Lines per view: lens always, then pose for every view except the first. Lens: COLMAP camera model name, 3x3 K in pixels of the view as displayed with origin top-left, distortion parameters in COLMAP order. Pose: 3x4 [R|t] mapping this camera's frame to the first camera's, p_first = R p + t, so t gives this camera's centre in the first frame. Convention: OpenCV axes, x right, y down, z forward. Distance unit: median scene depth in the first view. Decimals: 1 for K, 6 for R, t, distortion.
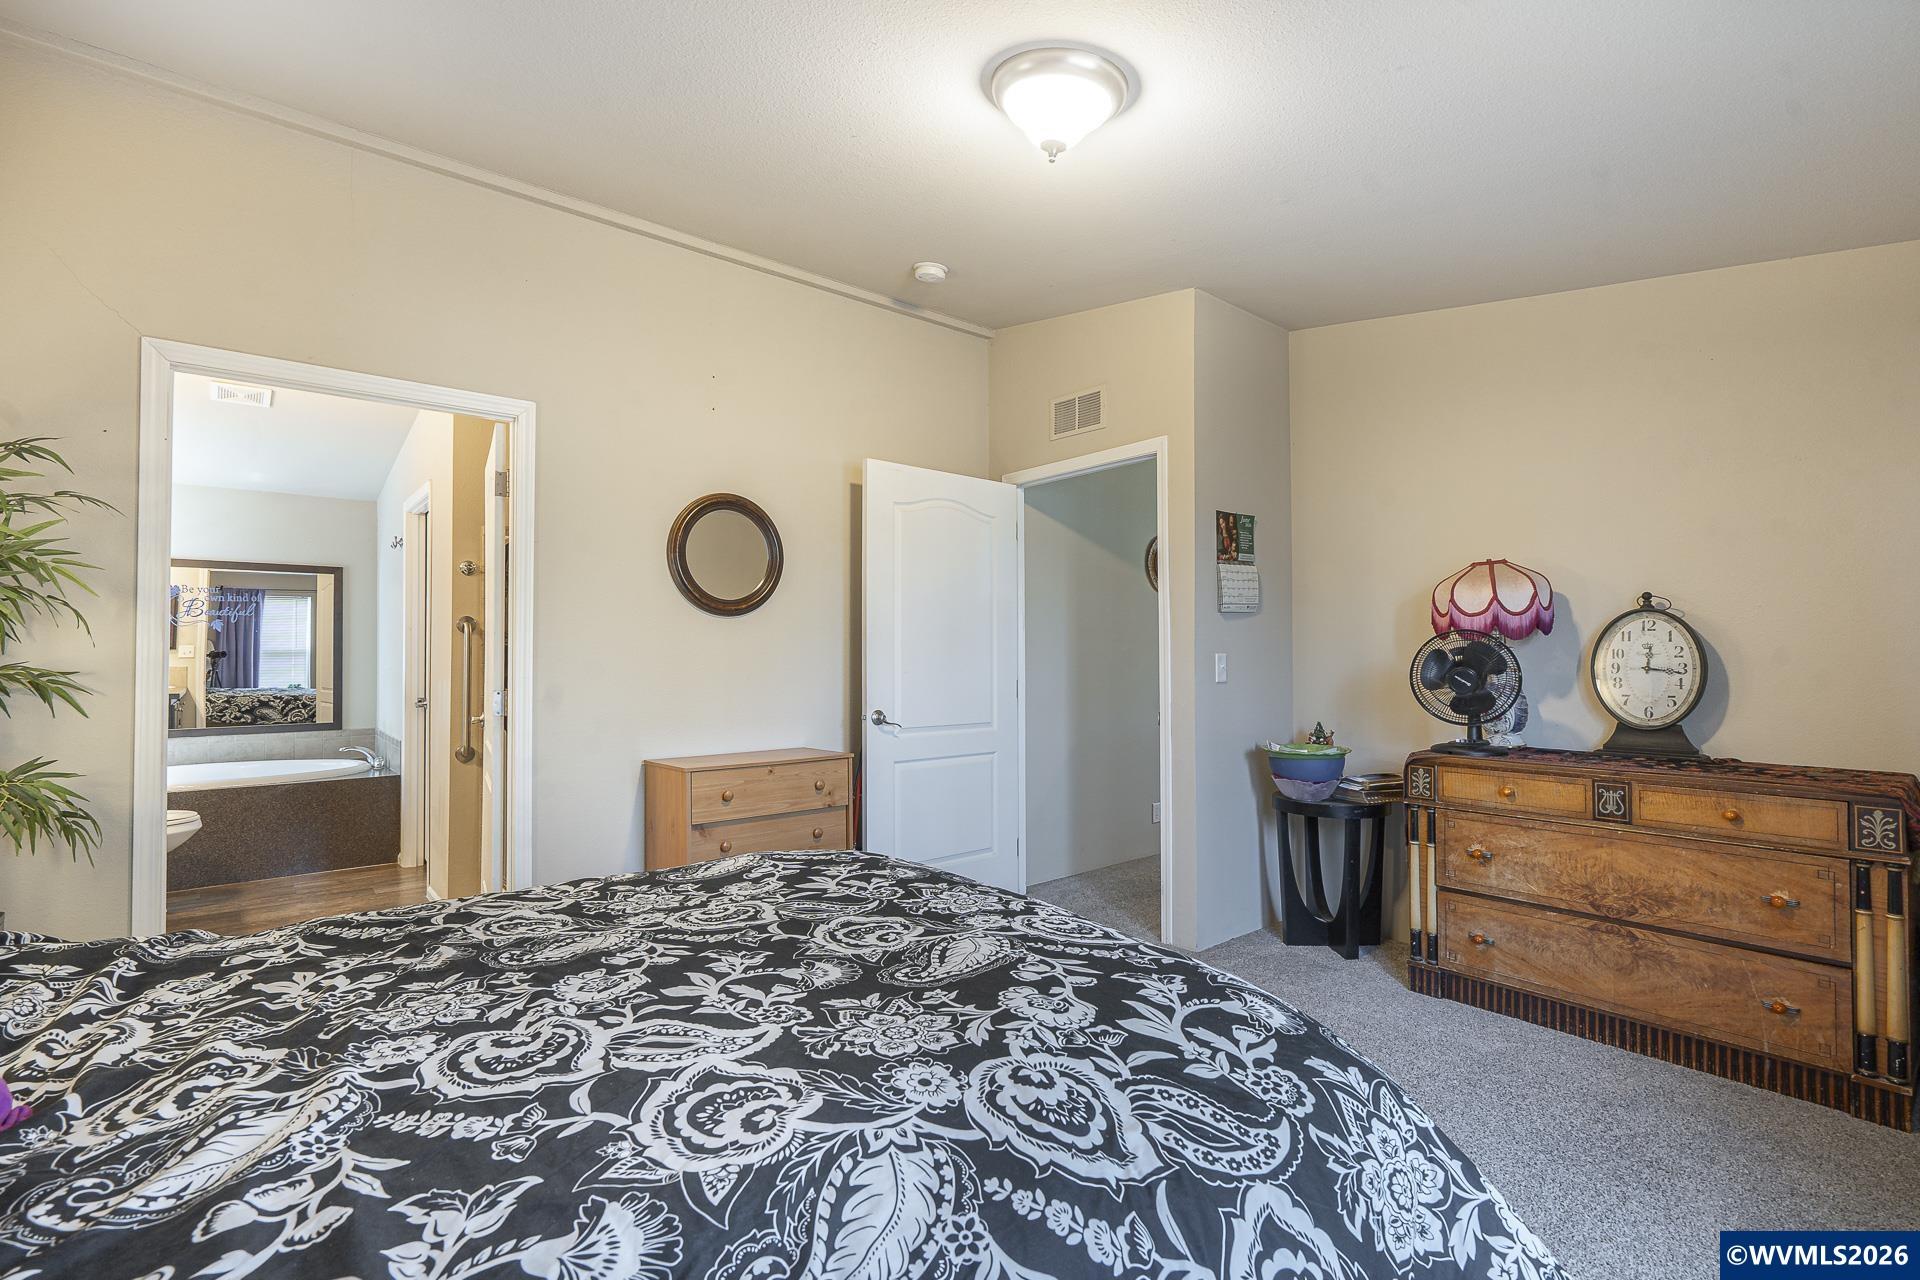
lens RADIAL K [[866.7, 0, 956.8], [0, 866.7, 630.8], [0, 0, 1]] dist [-0.001802, -0.000086]
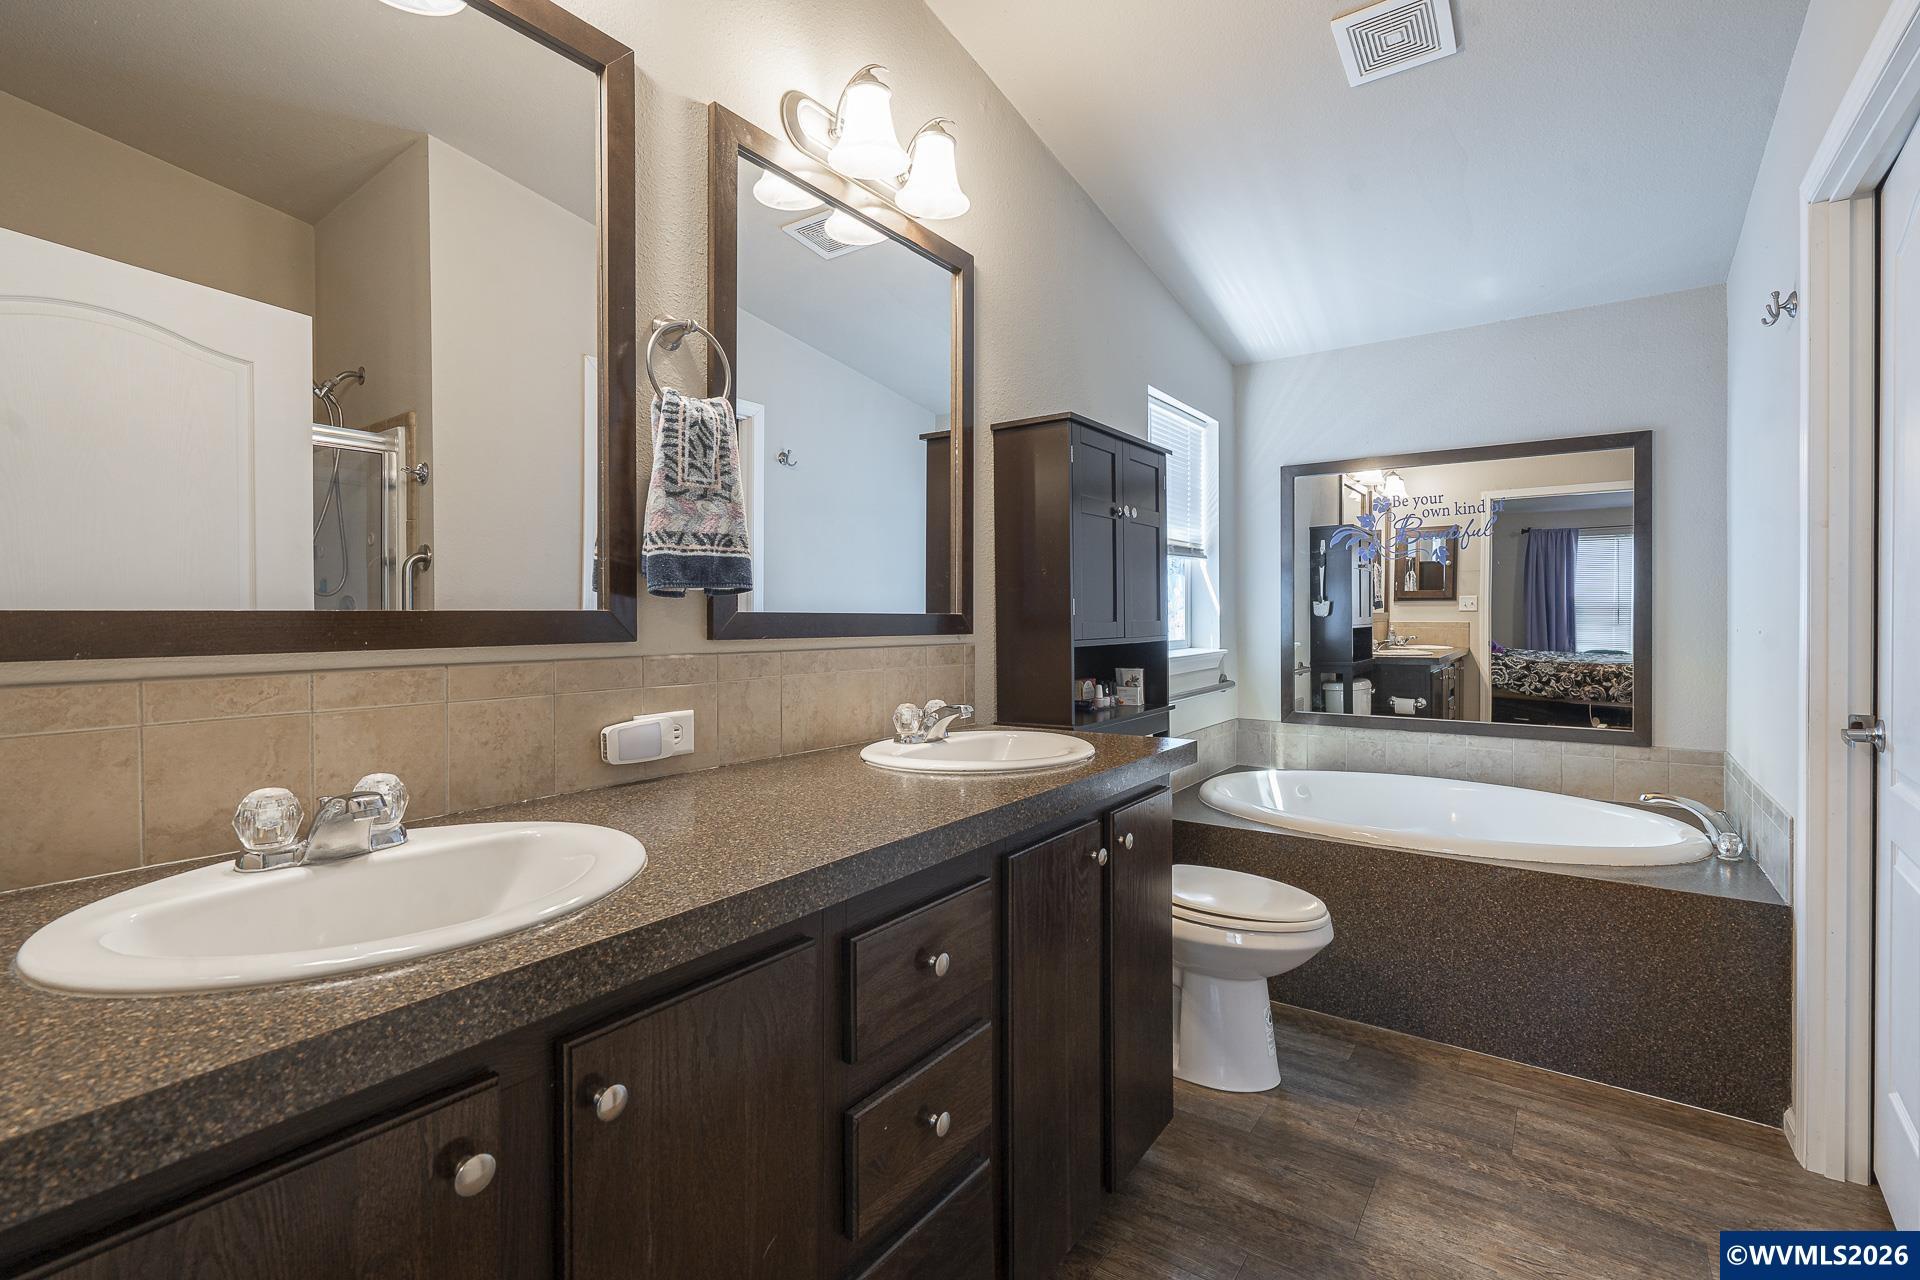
lens RADIAL K [[866.7, 0, 956.8], [0, 866.7, 630.8], [0, 0, 1]] dist [-0.001802, -0.000086]
pose [[0.244087, 0.018631, -0.969574, -0.333460], [0.026763, 0.999305, 0.025940, 0.021441], [0.969384, -0.032281, 0.243419, 0.506498]]
